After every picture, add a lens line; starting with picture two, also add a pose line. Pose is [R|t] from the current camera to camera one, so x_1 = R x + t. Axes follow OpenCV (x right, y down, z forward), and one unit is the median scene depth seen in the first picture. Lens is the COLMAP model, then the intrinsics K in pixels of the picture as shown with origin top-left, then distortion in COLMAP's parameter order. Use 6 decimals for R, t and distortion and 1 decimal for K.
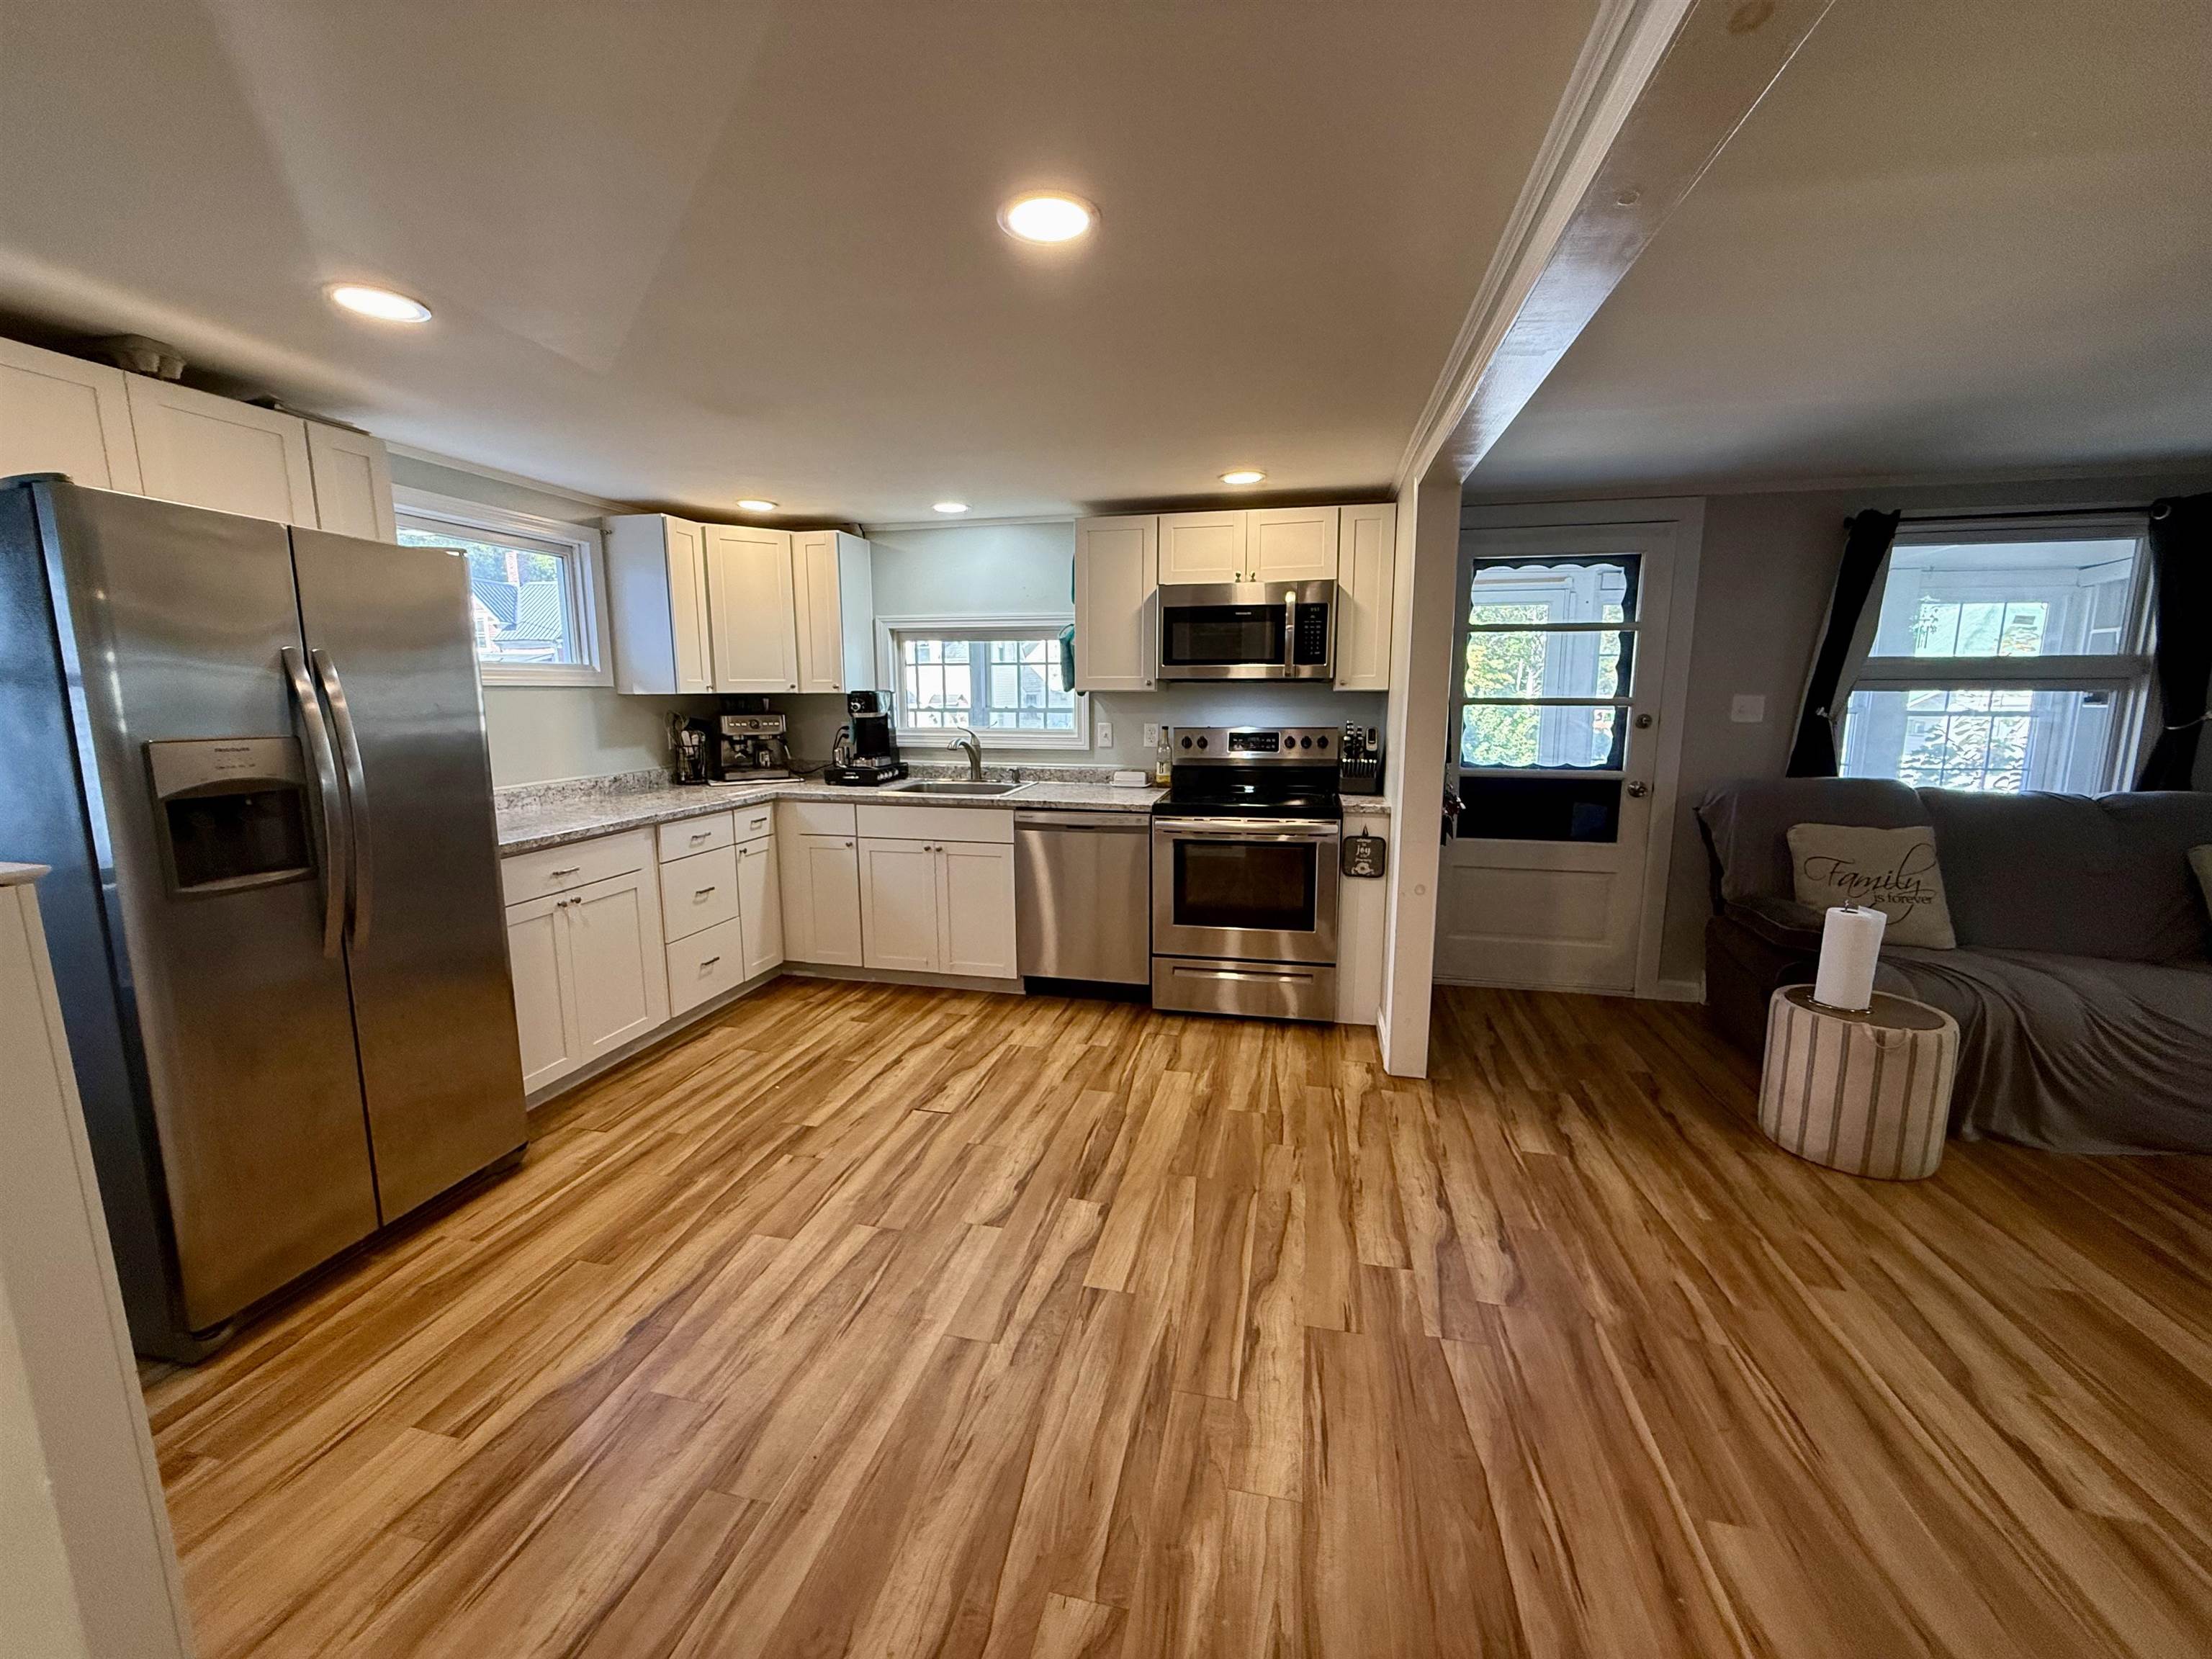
lens RADIAL K [[882.9, 0, 1097.9], [0, 882.9, 831.2], [0, 0, 1]] dist [-0.001966, 0.001118]
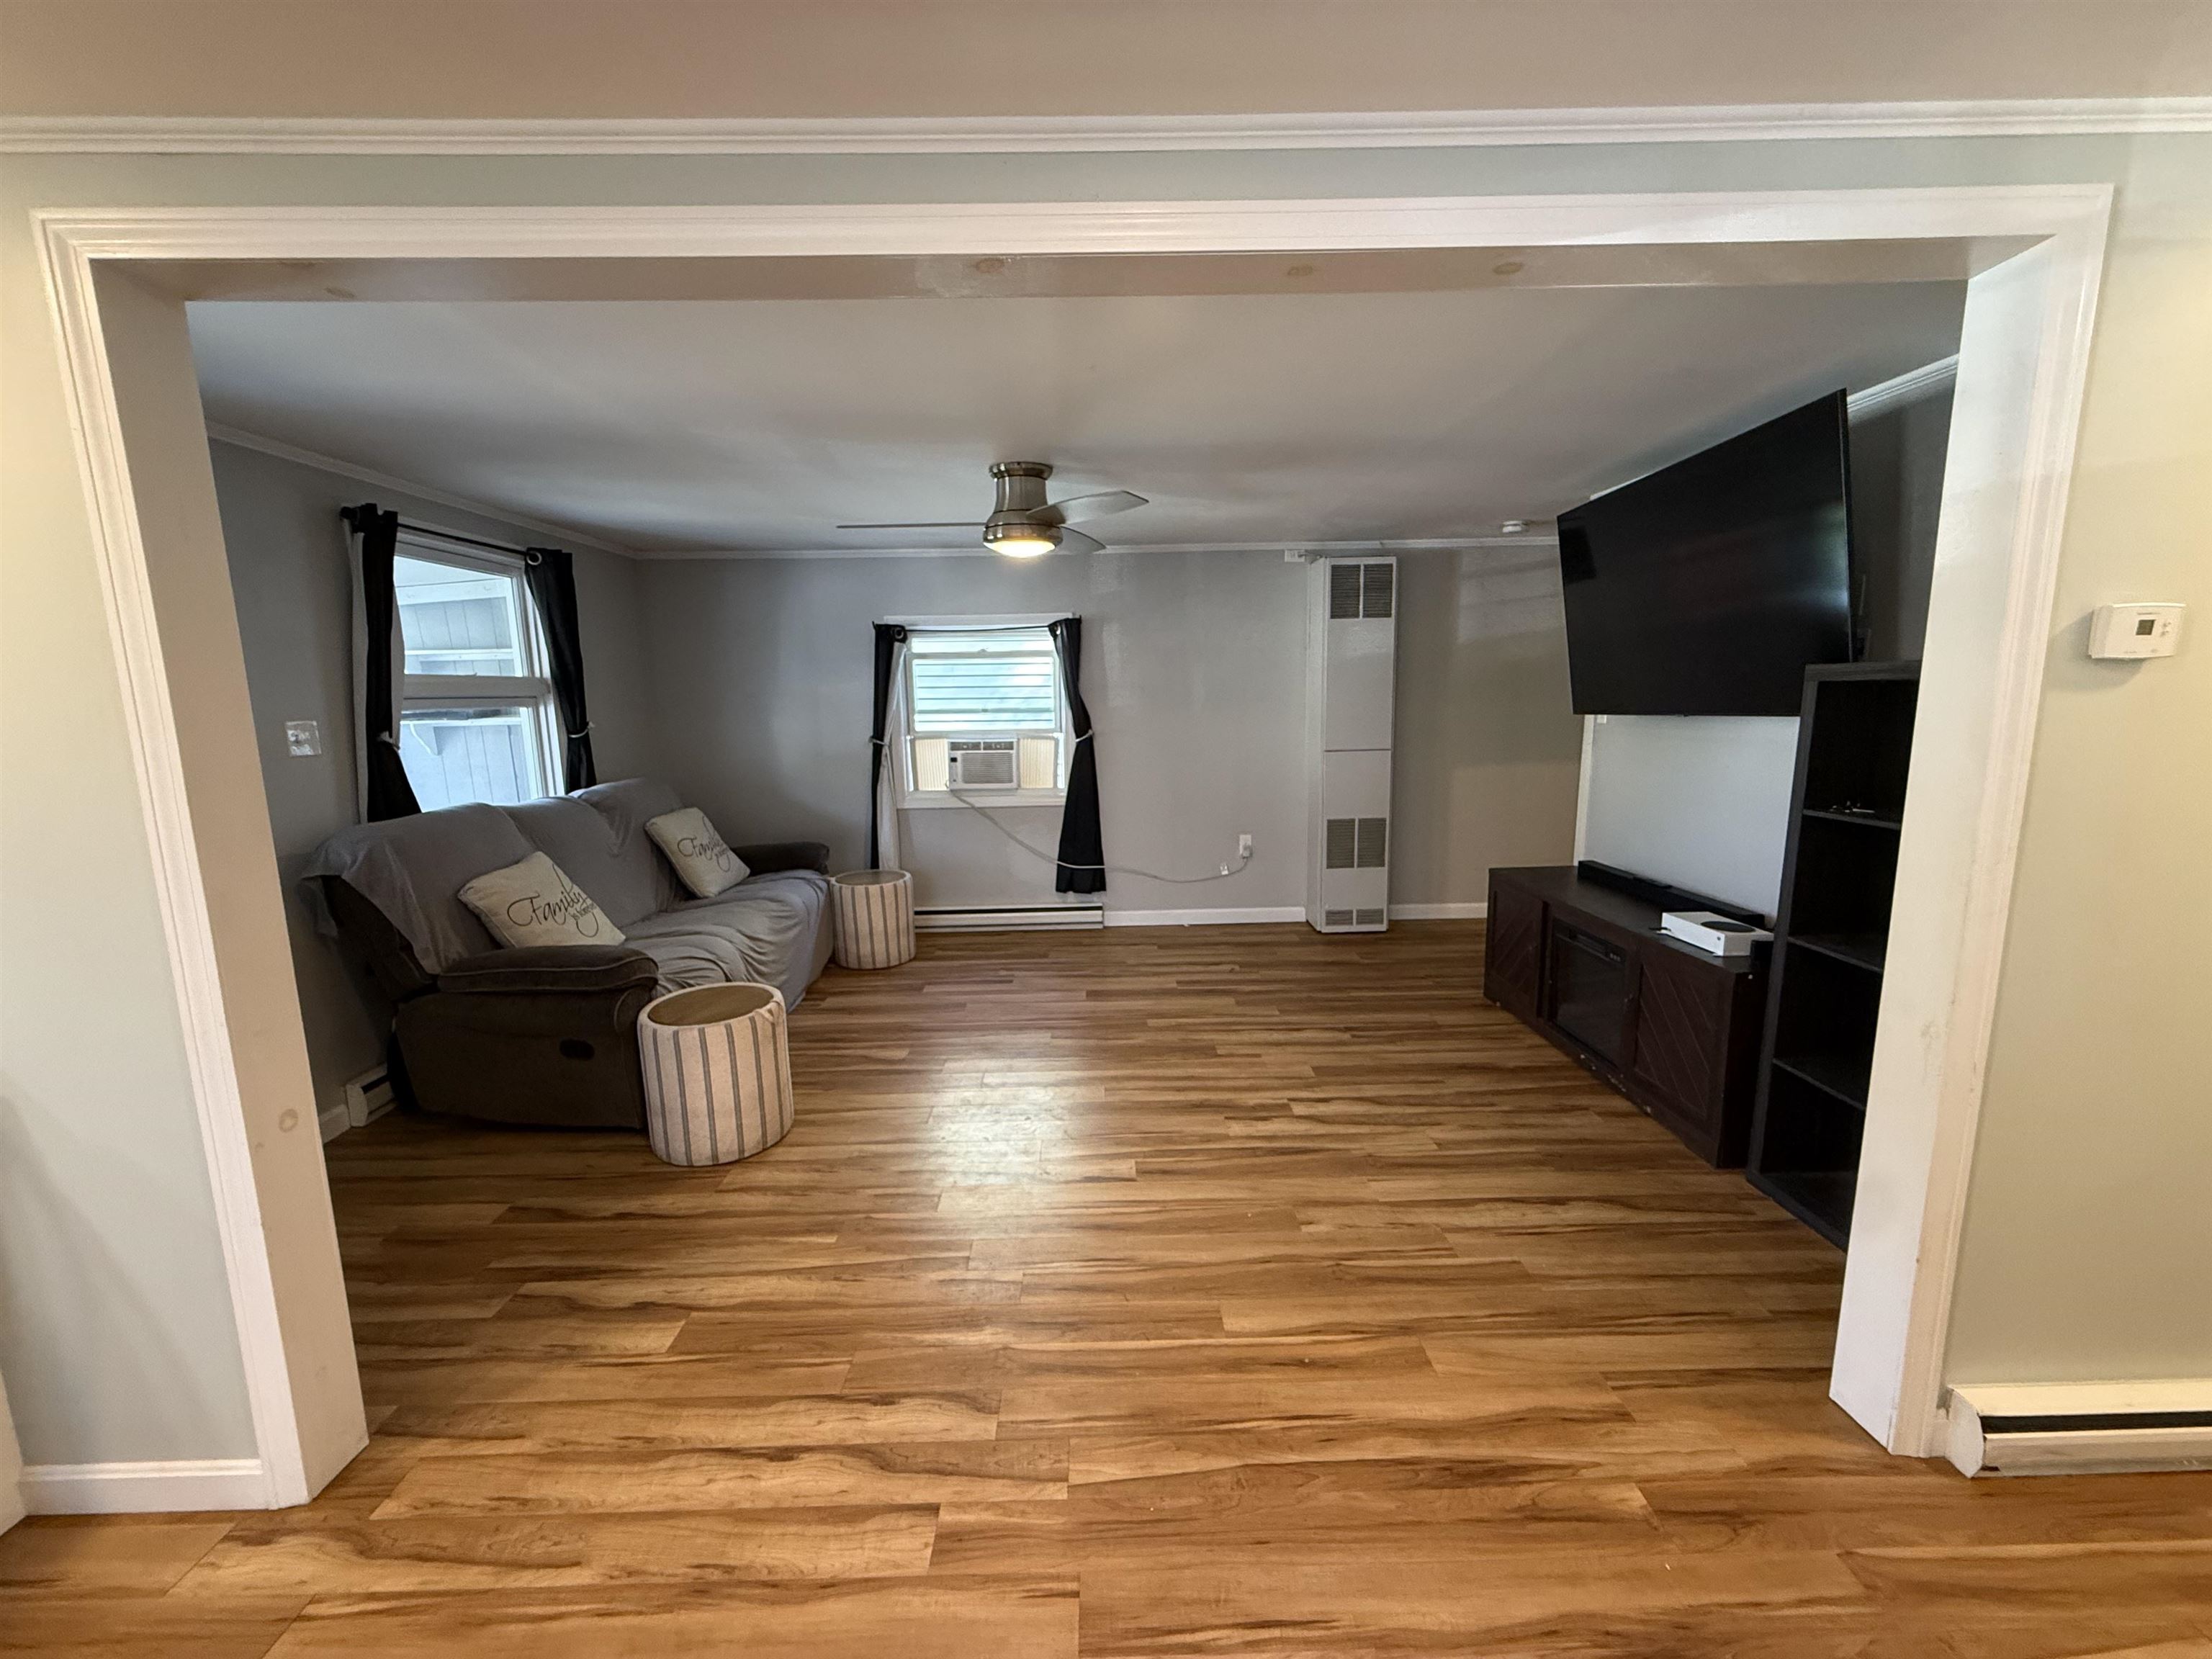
lens RADIAL K [[882.9, 0, 1101.6], [0, 882.9, 825.1], [0, 0, 1]] dist [-0.001966, 0.001118]
pose [[-0.245006, -0.143871, 0.958787, -0.345340], [0.169946, 0.967244, 0.188567, -0.189365], [-0.954511, 0.209142, -0.212530, 1.059366]]
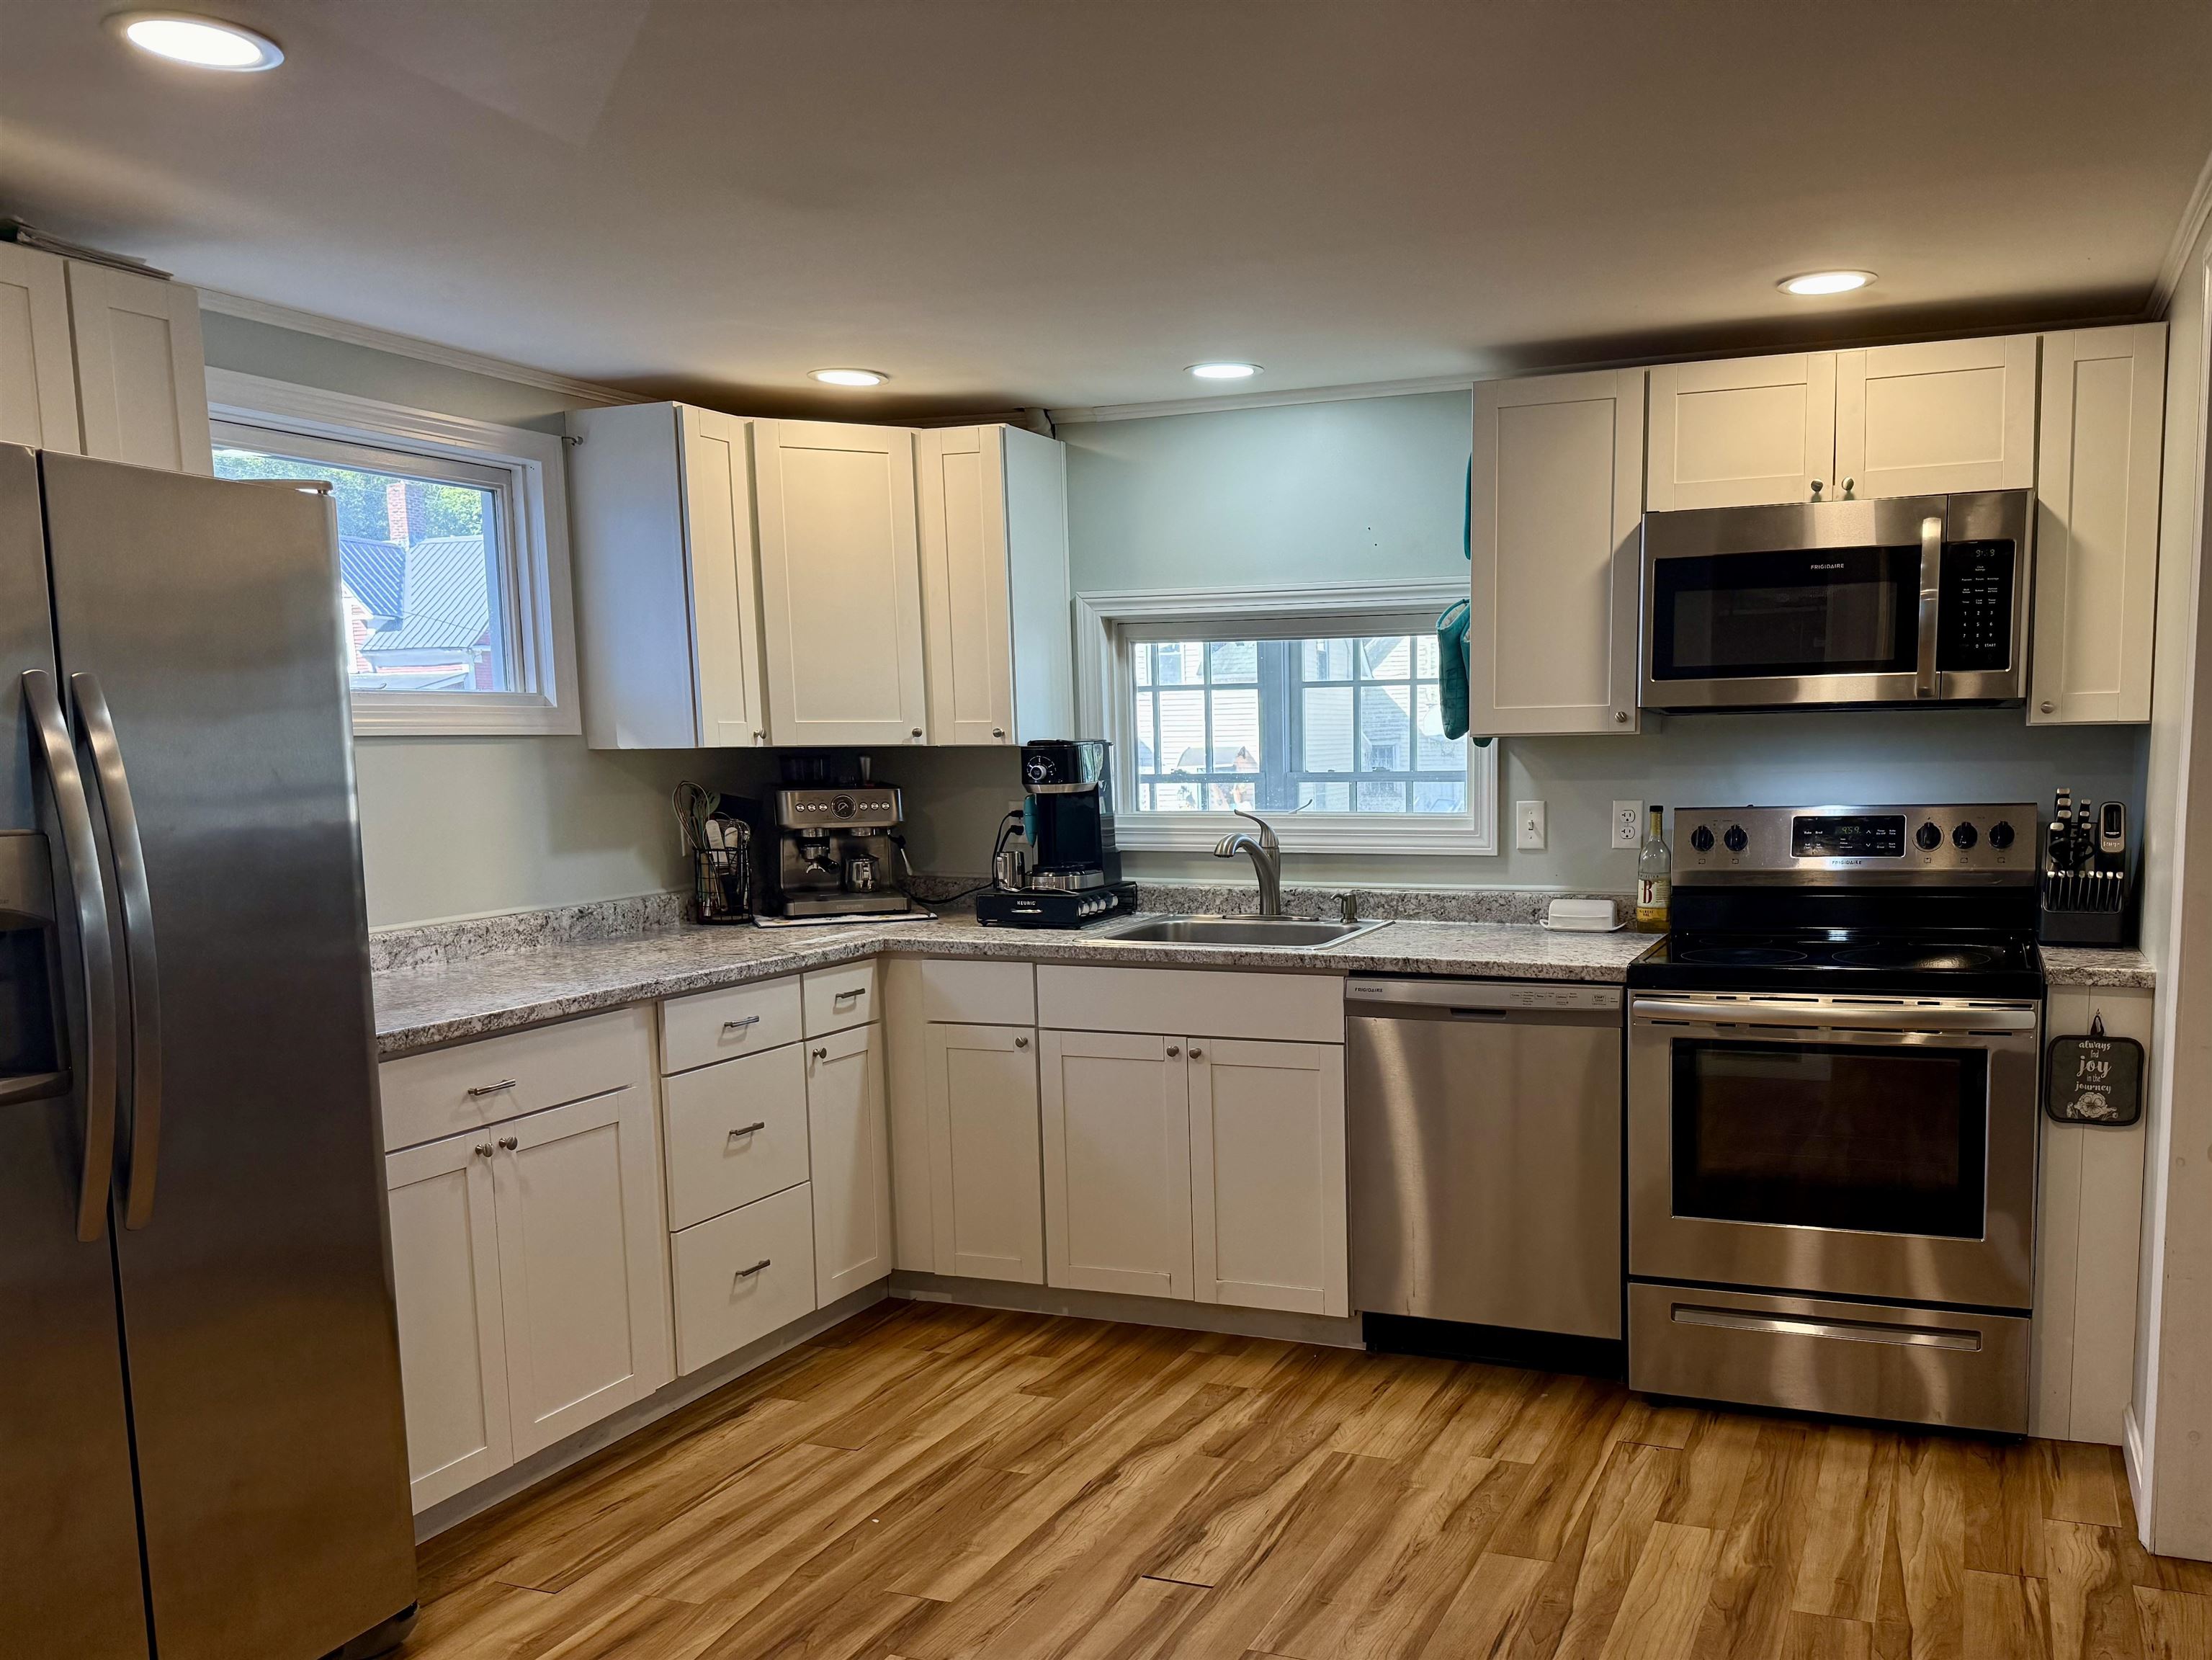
lens RADIAL K [[1770.9, 0, 1214.6], [0, 1770.9, 984.3], [0, 0, 1]] dist [-0.005446, -0.016983]
pose [[0.985924, 0.005704, -0.167094, -0.000930], [-0.008971, 0.999783, -0.018806, -0.000021], [0.166951, 0.020040, 0.985762, 0.006381]]
